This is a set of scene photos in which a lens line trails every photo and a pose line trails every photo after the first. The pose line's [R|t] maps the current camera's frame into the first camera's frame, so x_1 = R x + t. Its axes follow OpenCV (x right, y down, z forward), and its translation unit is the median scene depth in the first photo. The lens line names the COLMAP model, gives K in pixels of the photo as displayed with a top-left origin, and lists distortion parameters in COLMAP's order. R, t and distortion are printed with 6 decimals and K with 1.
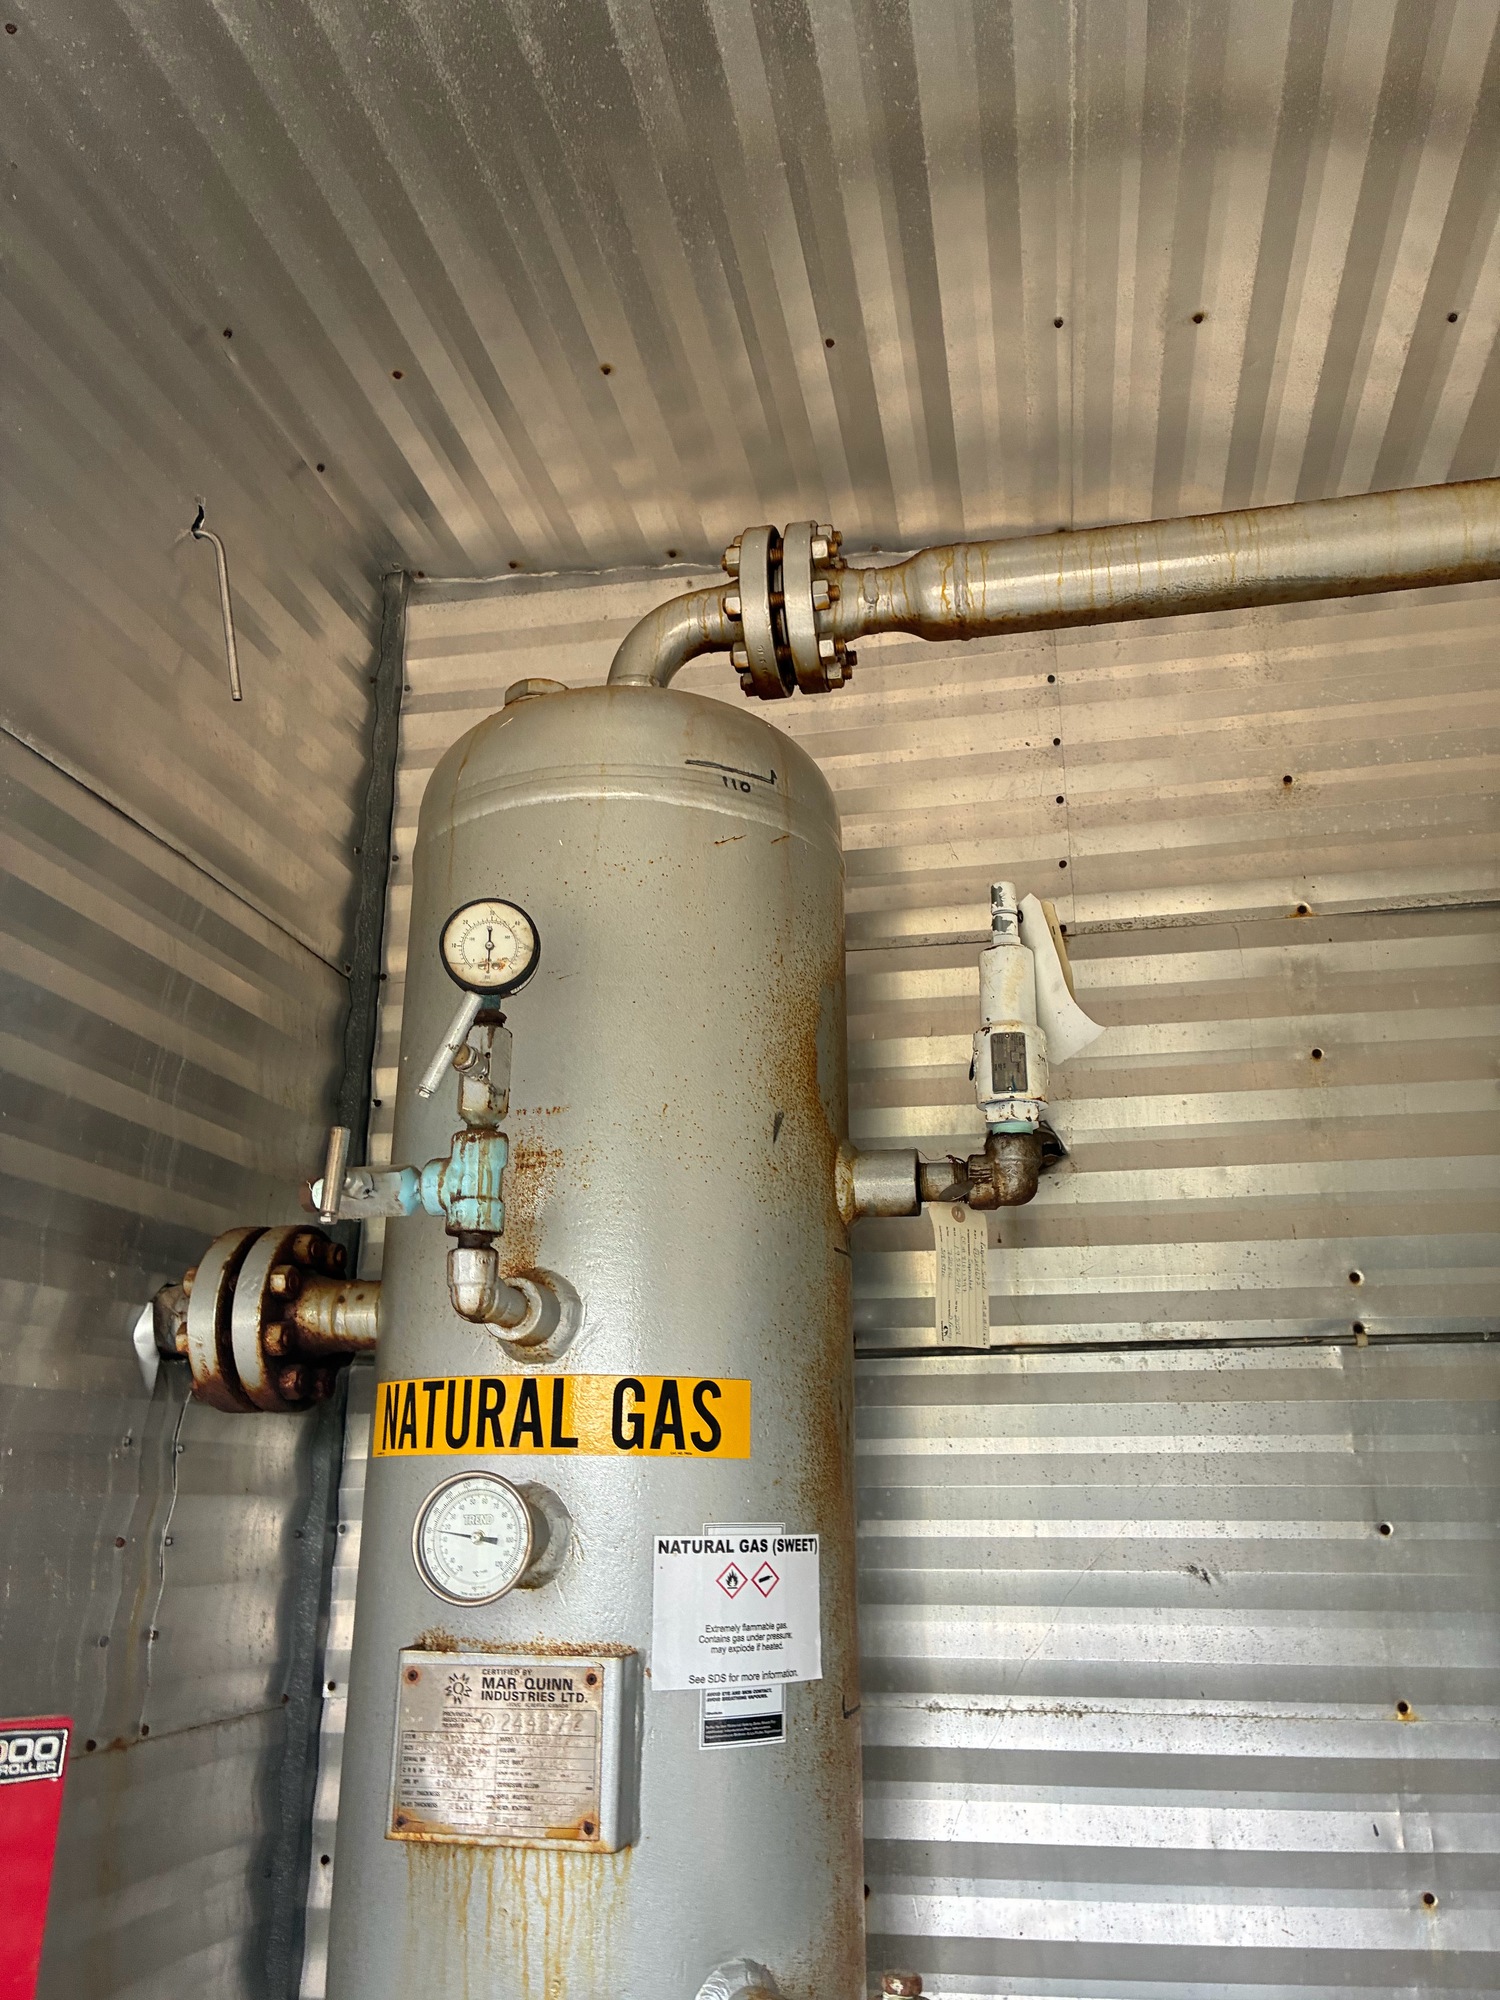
lens RADIAL K [[1522.1, 0, 754.9], [0, 1522.1, 976.5], [0, 0, 1]] dist [0.021853, -0.004964]
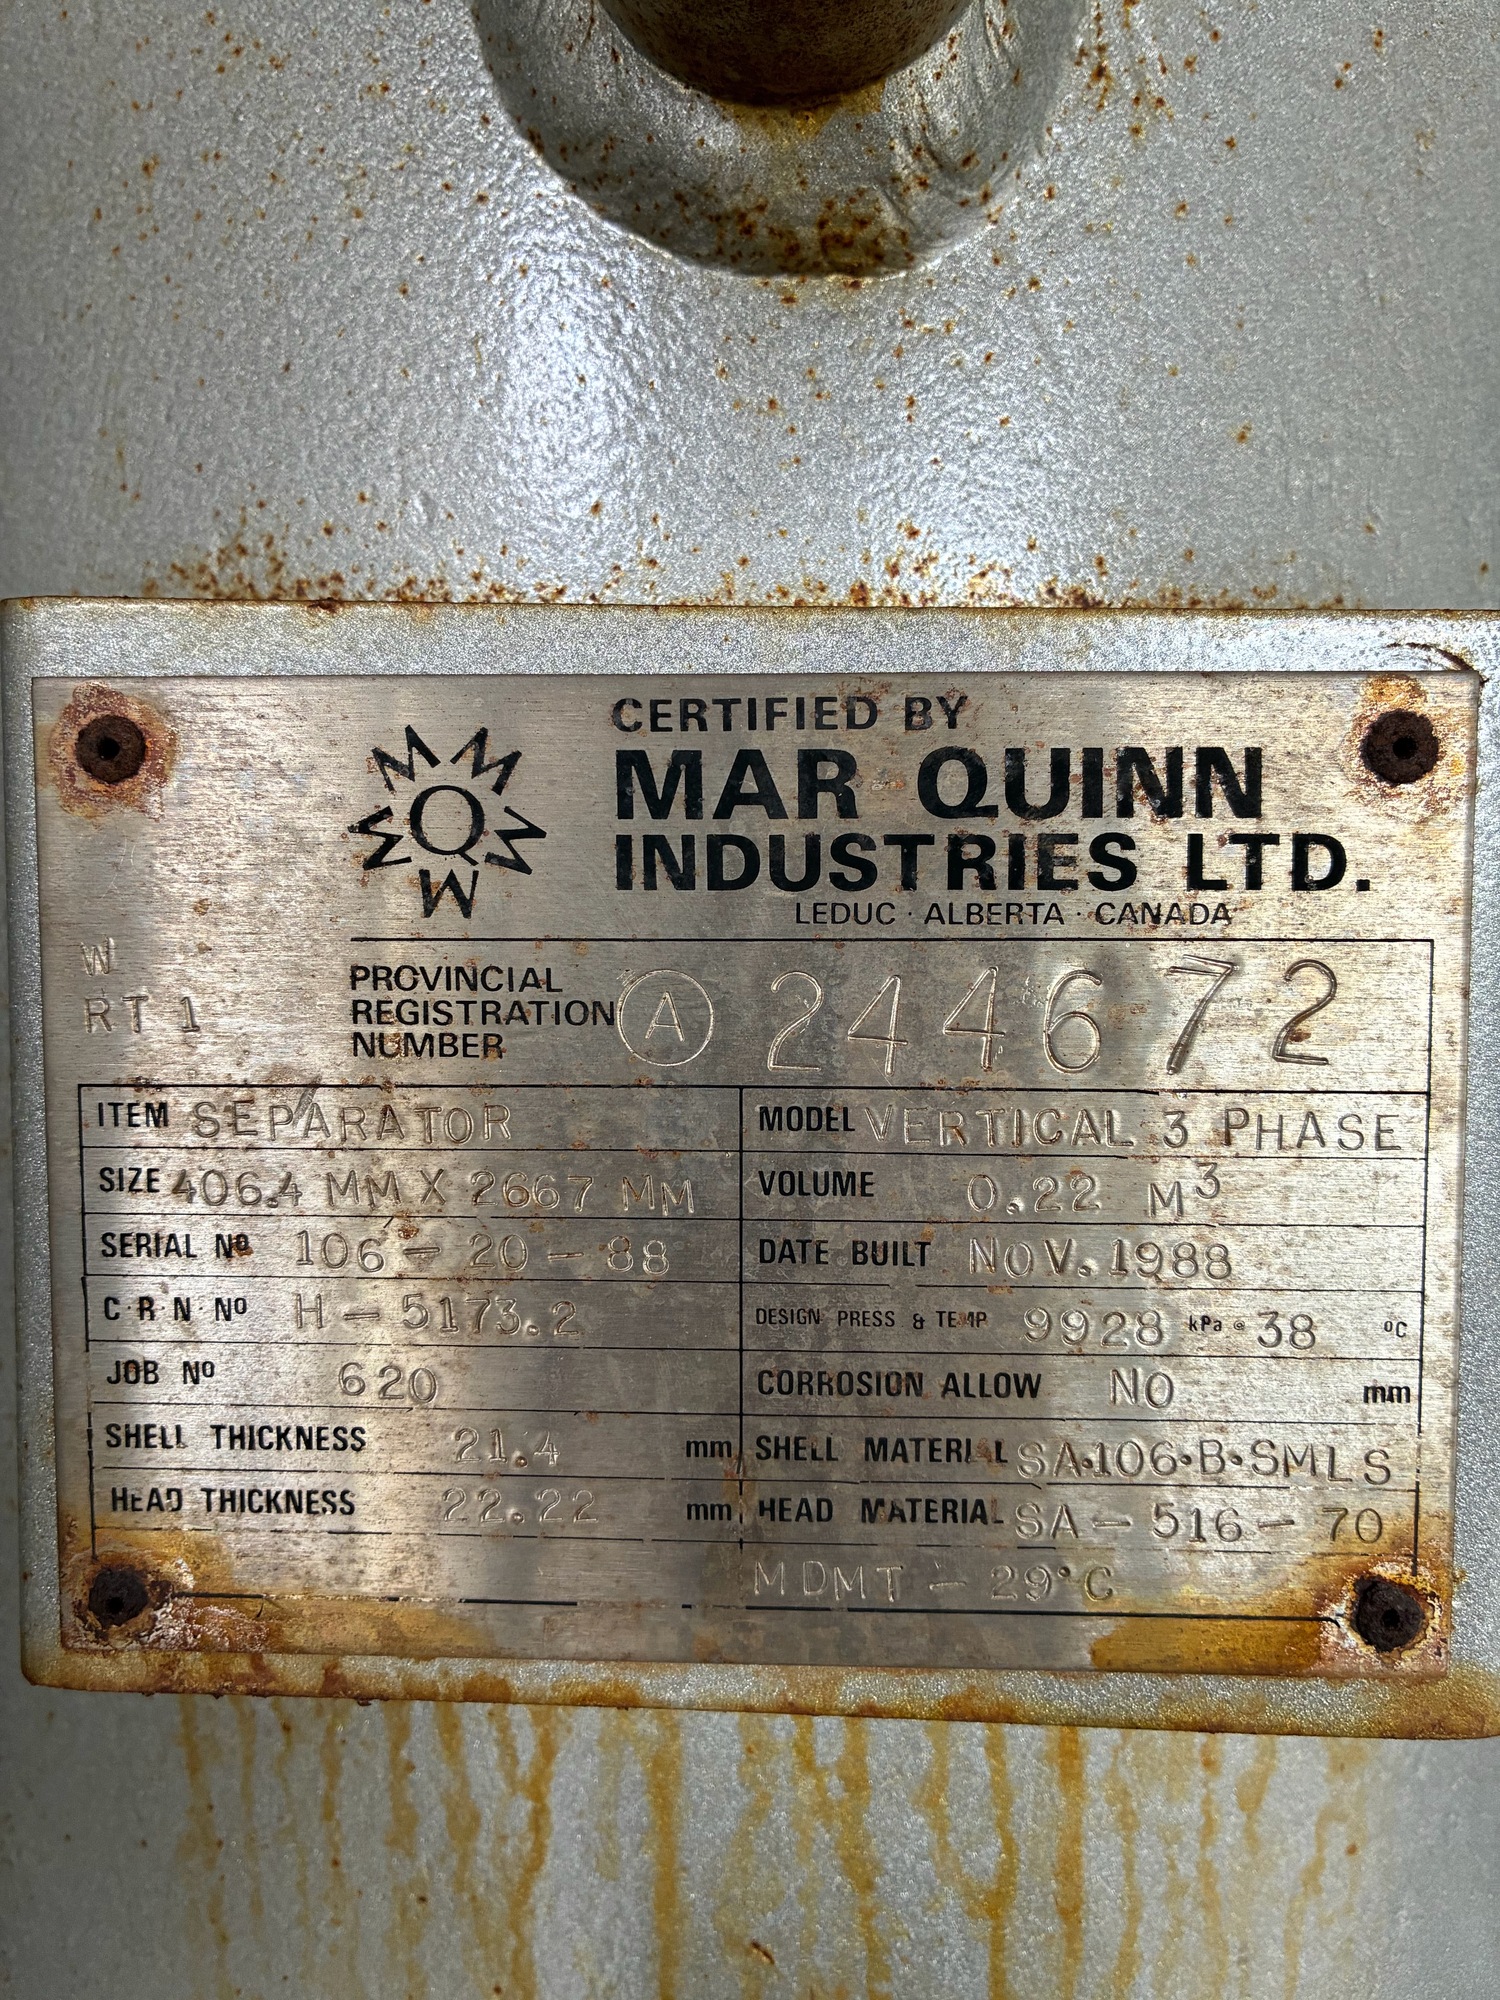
lens RADIAL K [[1553.0, 0, 750.0], [0, 1553.0, 1000.0], [0, 0, 1]] dist [0.030895, -0.002439]
pose [[0.988432, -0.006036, 0.151546, -0.153319], [-0.053313, 0.921612, 0.384434, 0.344690], [-0.141987, -0.388067, 0.910628, 0.696158]]
